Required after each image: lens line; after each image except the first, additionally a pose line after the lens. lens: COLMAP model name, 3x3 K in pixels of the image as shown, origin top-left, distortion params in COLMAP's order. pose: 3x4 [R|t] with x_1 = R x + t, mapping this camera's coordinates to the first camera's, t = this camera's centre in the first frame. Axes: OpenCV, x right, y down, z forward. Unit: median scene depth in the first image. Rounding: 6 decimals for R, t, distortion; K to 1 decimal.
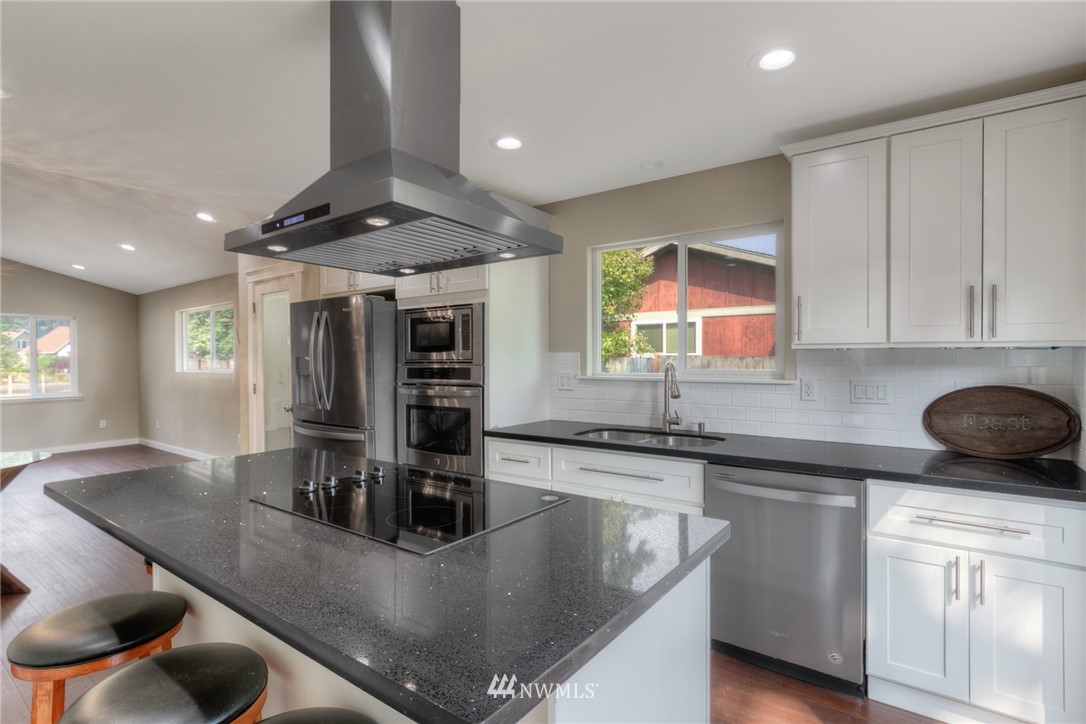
lens RADIAL K [[501.4, 0, 547.0], [0, 501.4, 368.4], [0, 0, 1]] dist [-0.017283, -0.000914]
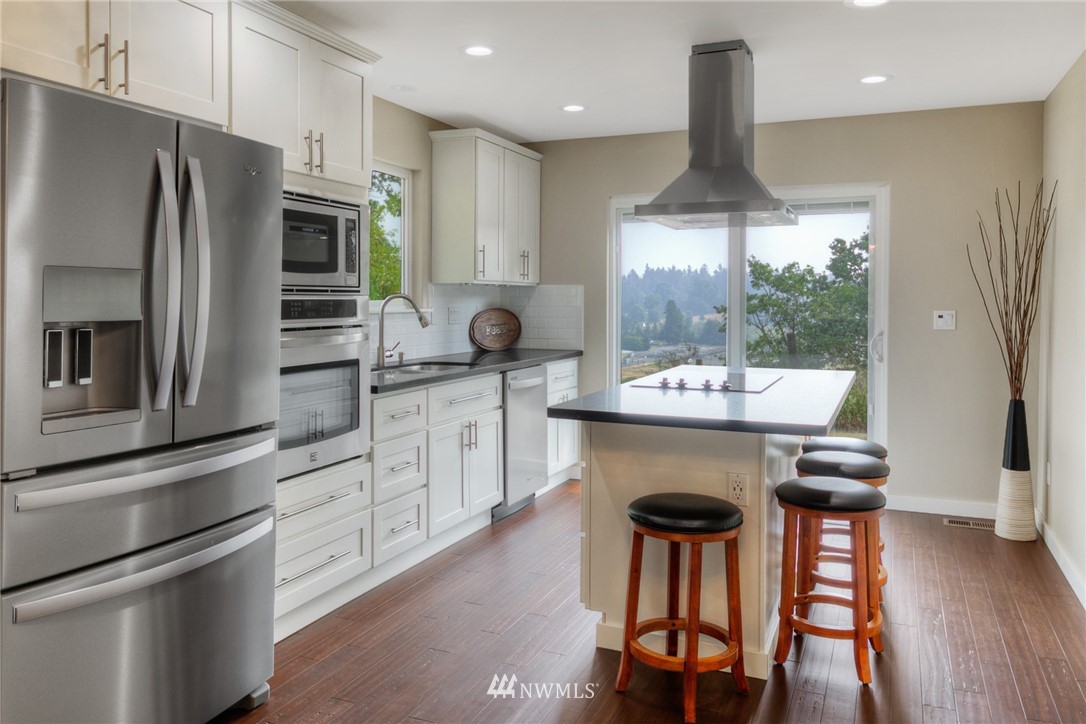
lens RADIAL K [[838.4, 0, 535.8], [0, 838.4, 311.7], [0, 0, 1]] dist [0.050352, 0.009495]
pose [[-0.202537, -0.017610, 0.979116, -1.293504], [0.006198, 0.999795, 0.019264, -0.004766], [-0.979255, 0.009970, -0.202386, 0.976462]]
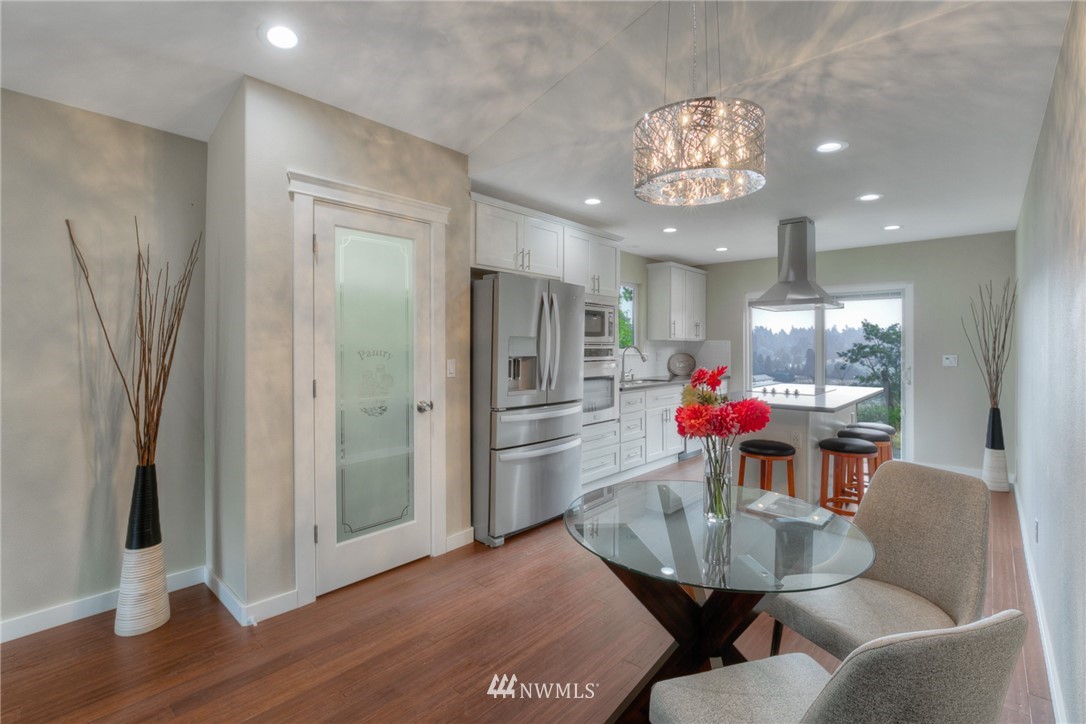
lens RADIAL K [[501.4, 0, 546.7], [0, 501.4, 349.0], [0, 0, 1]] dist [-0.017283, -0.000914]
pose [[0.121509, -0.004340, 0.992581, -1.638247], [0.008019, 0.999962, 0.003390, -0.005835], [-0.992558, 0.007548, 0.121539, 0.998037]]
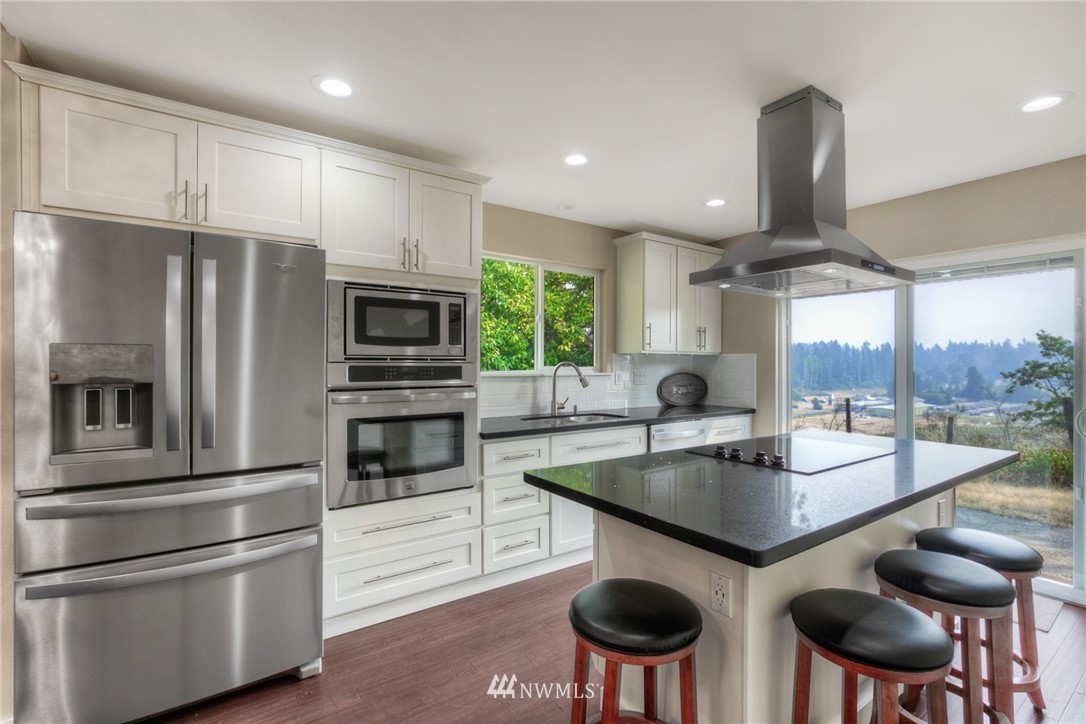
lens RADIAL K [[501.4, 0, 539.0], [0, 501.4, 365.2], [0, 0, 1]] dist [-0.017283, -0.000914]
pose [[0.348511, -0.002441, 0.937302, -0.911466], [0.004772, 0.999988, 0.000830, -0.002050], [-0.937293, 0.004183, 0.348518, 0.559144]]
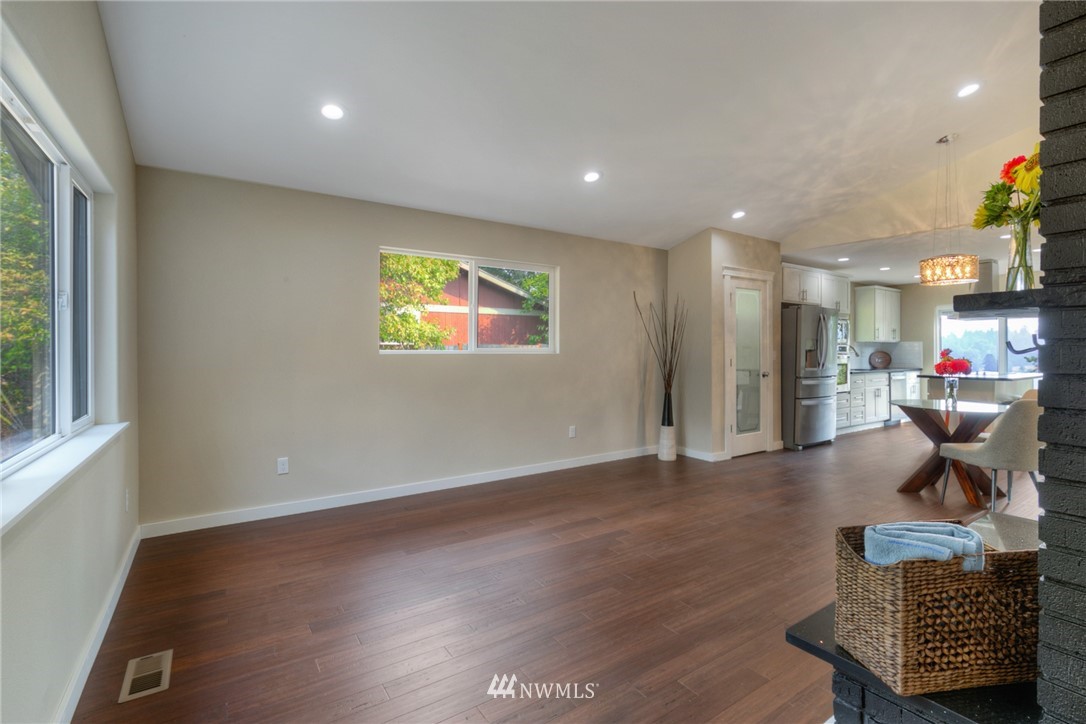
lens RADIAL K [[501.4, 0, 545.9], [0, 501.4, 354.3], [0, 0, 1]] dist [-0.017283, -0.000914]
pose [[0.361224, -0.002336, 0.932476, -2.820919], [0.010291, 0.999946, -0.001481, 0.025127], [-0.932422, 0.010131, 0.361229, 1.452525]]
